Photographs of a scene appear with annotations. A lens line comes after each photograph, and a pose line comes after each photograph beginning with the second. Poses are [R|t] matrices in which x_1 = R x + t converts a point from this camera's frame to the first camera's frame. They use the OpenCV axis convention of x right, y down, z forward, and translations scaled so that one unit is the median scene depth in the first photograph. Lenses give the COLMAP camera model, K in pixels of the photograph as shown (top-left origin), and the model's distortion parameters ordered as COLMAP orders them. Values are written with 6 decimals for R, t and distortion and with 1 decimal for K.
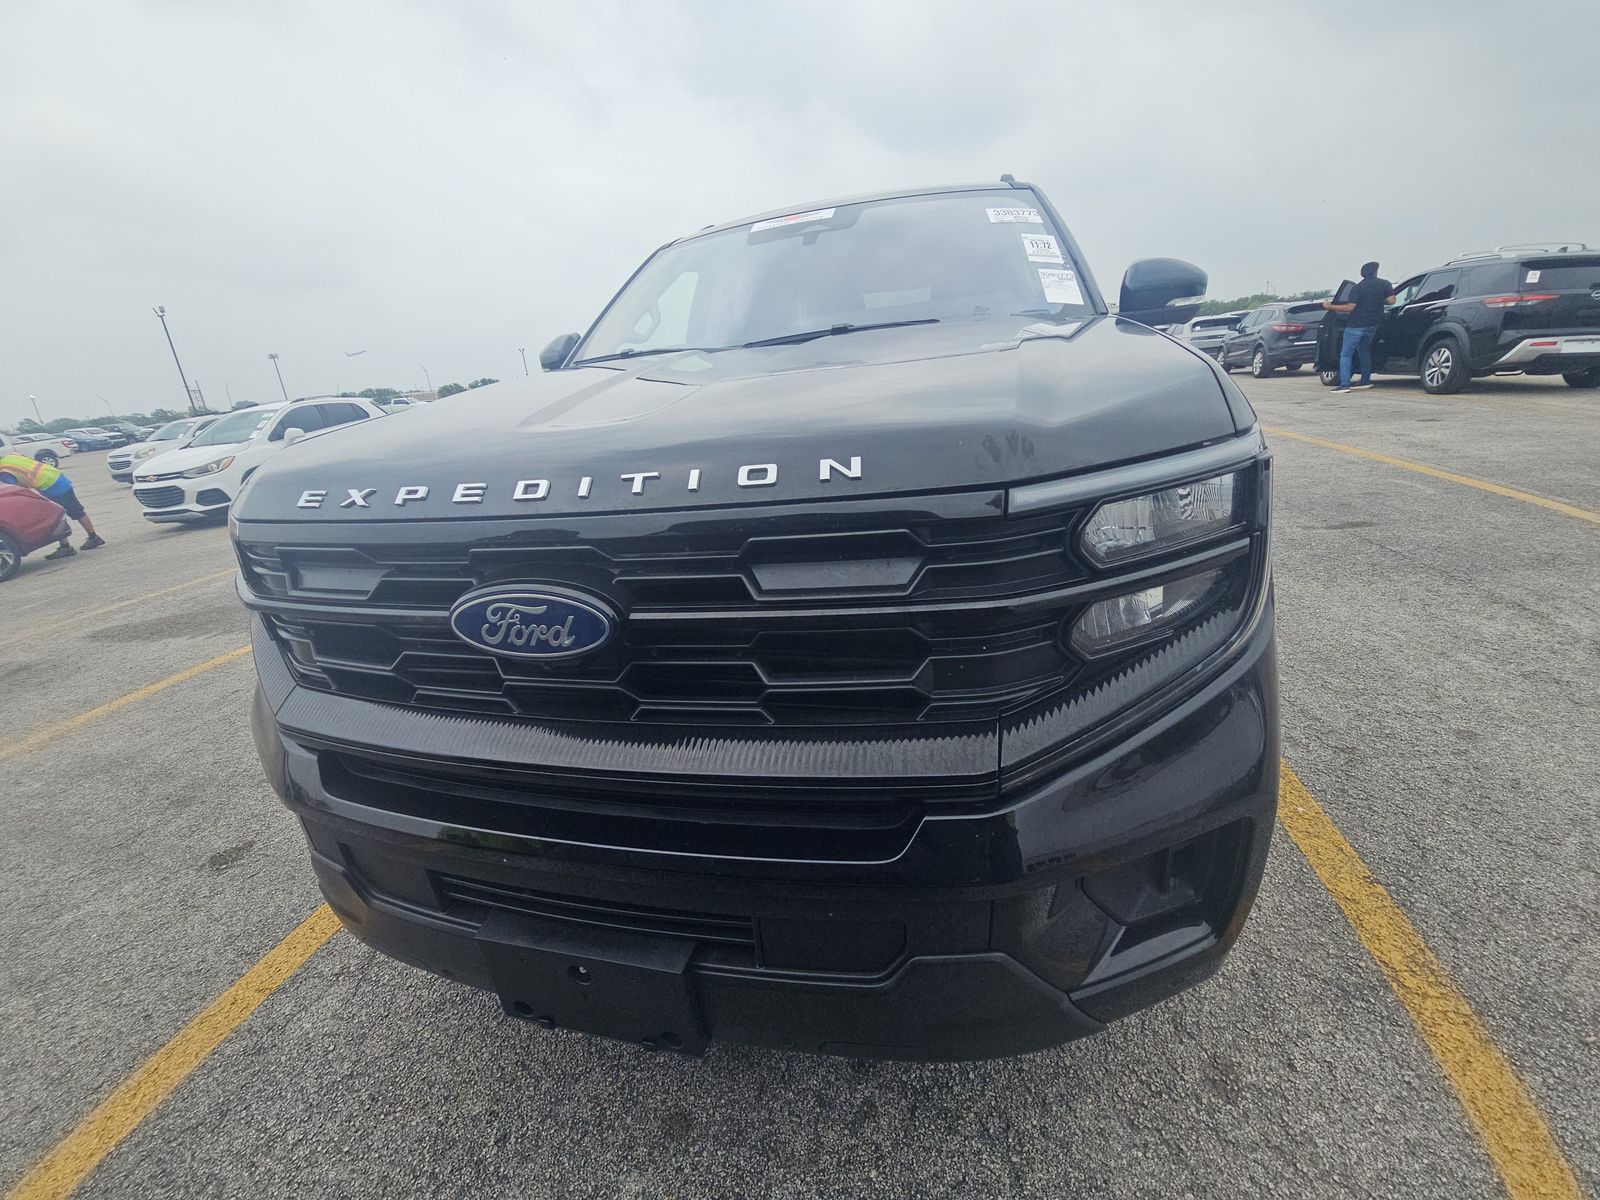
lens RADIAL K [[660.7, 0, 798.8], [0, 660.7, 580.0], [0, 0, 1]] dist [0.001326, -0.004046]
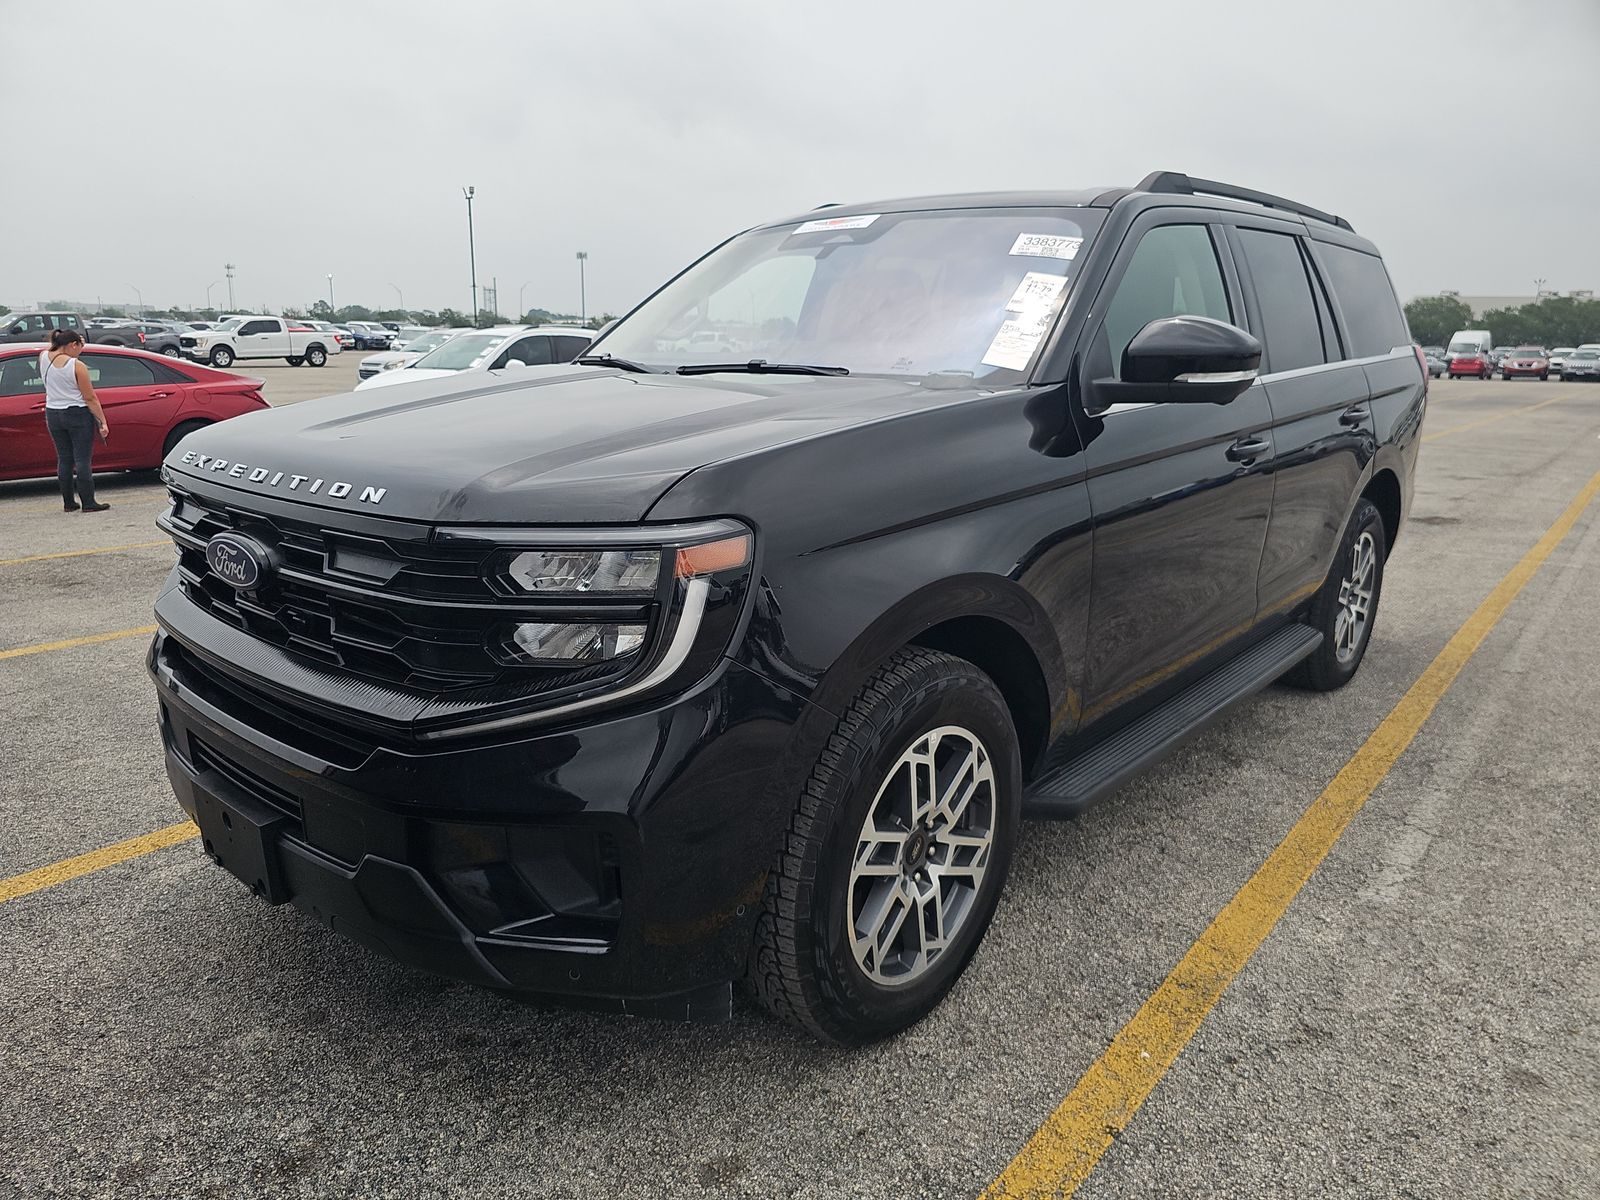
lens RADIAL K [[1076.8, 0, 800.0], [0, 1076.8, 600.0], [0, 0, 1]] dist [0.010892, -0.000252]
pose [[0.893086, 0.207949, -0.398943, 1.054924], [-0.230299, 0.973084, -0.008333, -0.075817], [0.386472, 0.099318, 0.916938, -0.449681]]
